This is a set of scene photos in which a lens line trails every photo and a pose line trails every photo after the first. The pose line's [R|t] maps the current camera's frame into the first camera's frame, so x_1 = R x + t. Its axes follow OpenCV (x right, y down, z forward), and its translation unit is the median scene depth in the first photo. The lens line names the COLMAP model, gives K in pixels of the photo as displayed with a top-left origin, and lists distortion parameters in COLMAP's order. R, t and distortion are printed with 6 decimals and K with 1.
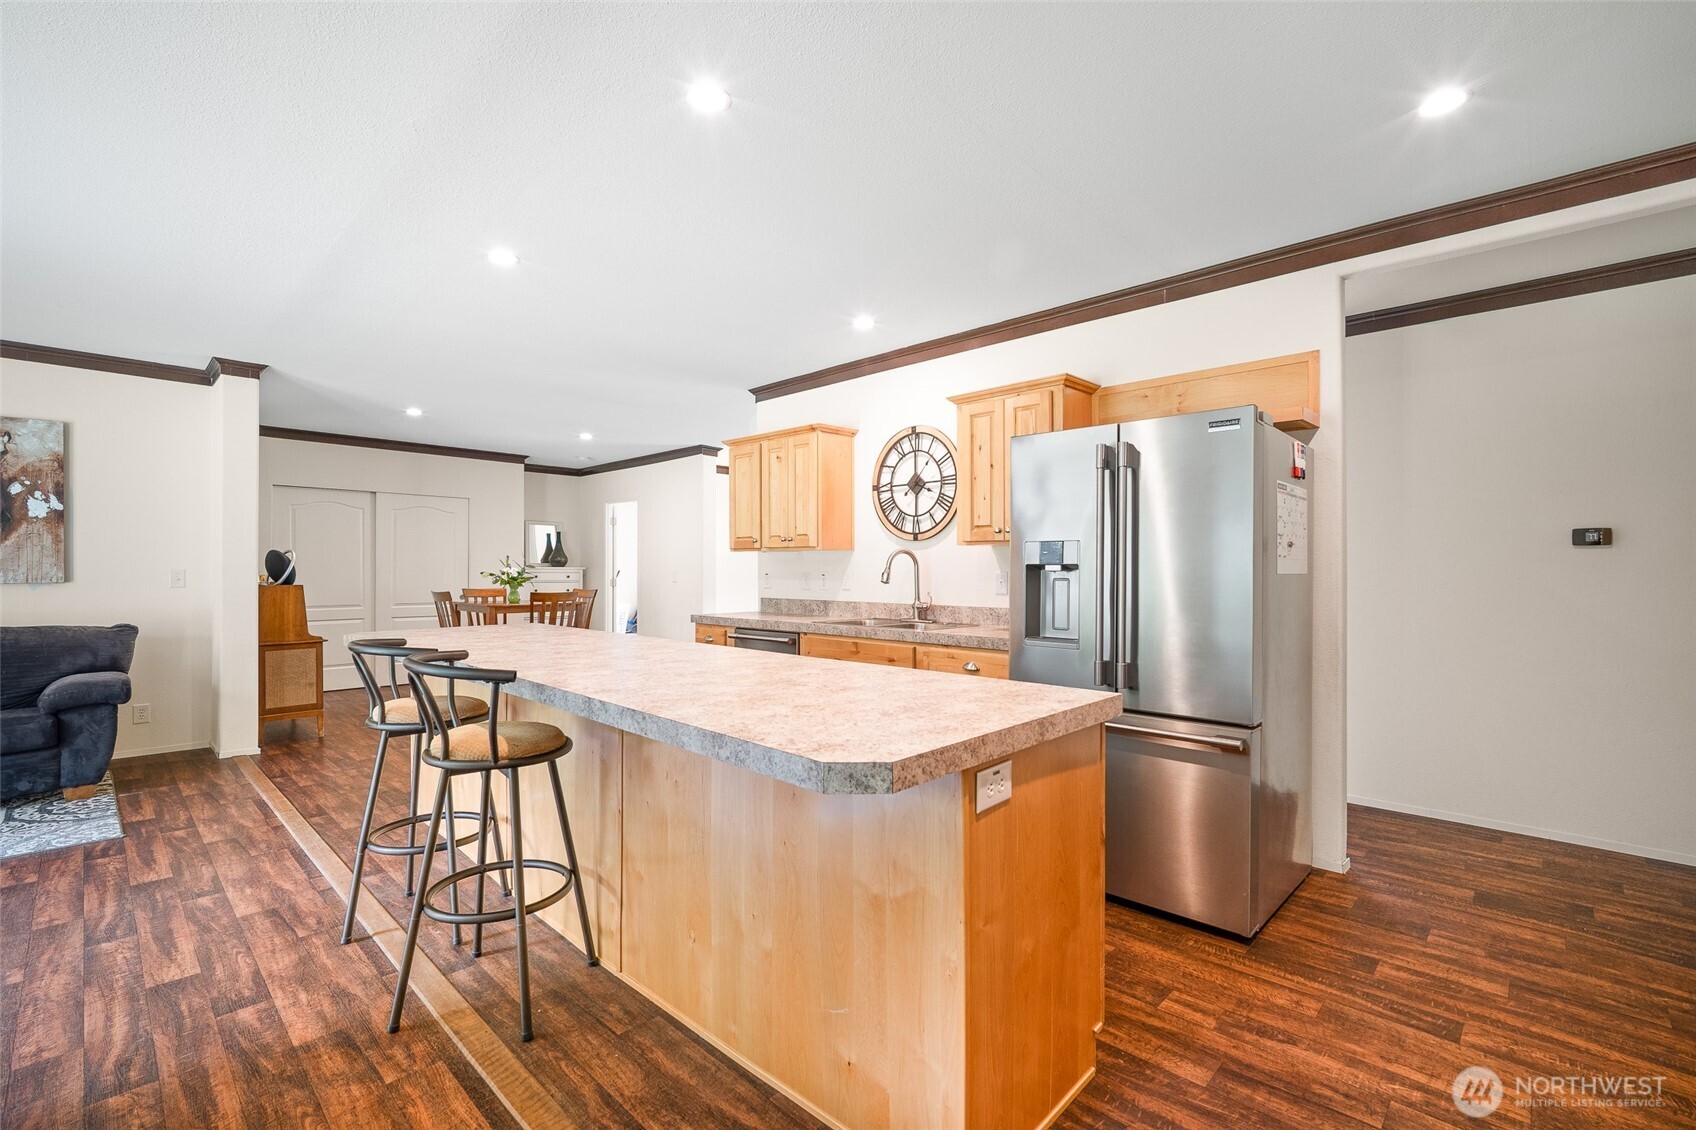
lens RADIAL K [[751.9, 0, 830.9], [0, 751.9, 570.2], [0, 0, 1]] dist [-0.000763, 0.000943]
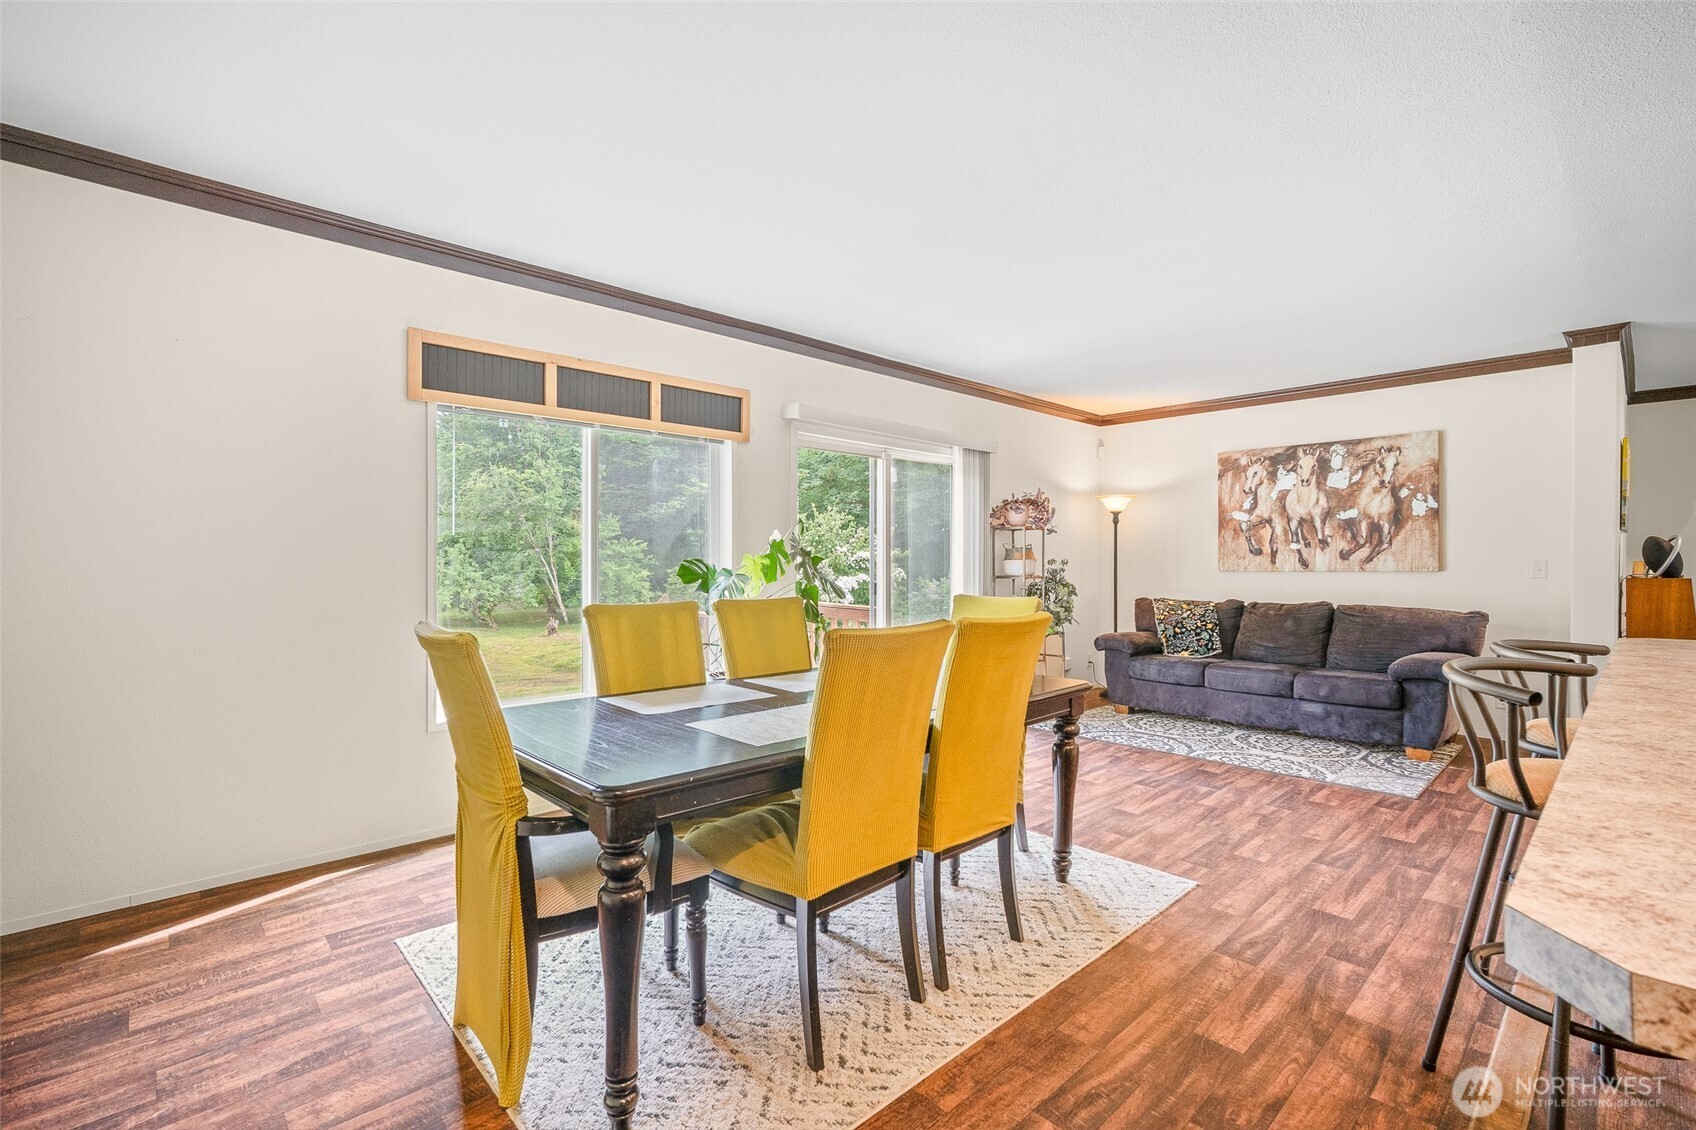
lens RADIAL K [[751.9, 0, 847.3], [0, 751.9, 563.0], [0, 0, 1]] dist [-0.000763, 0.000943]
pose [[-0.037533, 0.000485, -0.999295, 0.184960], [0.002687, 0.999996, 0.000384, 0.001478], [0.999292, -0.002671, -0.037534, 0.178463]]
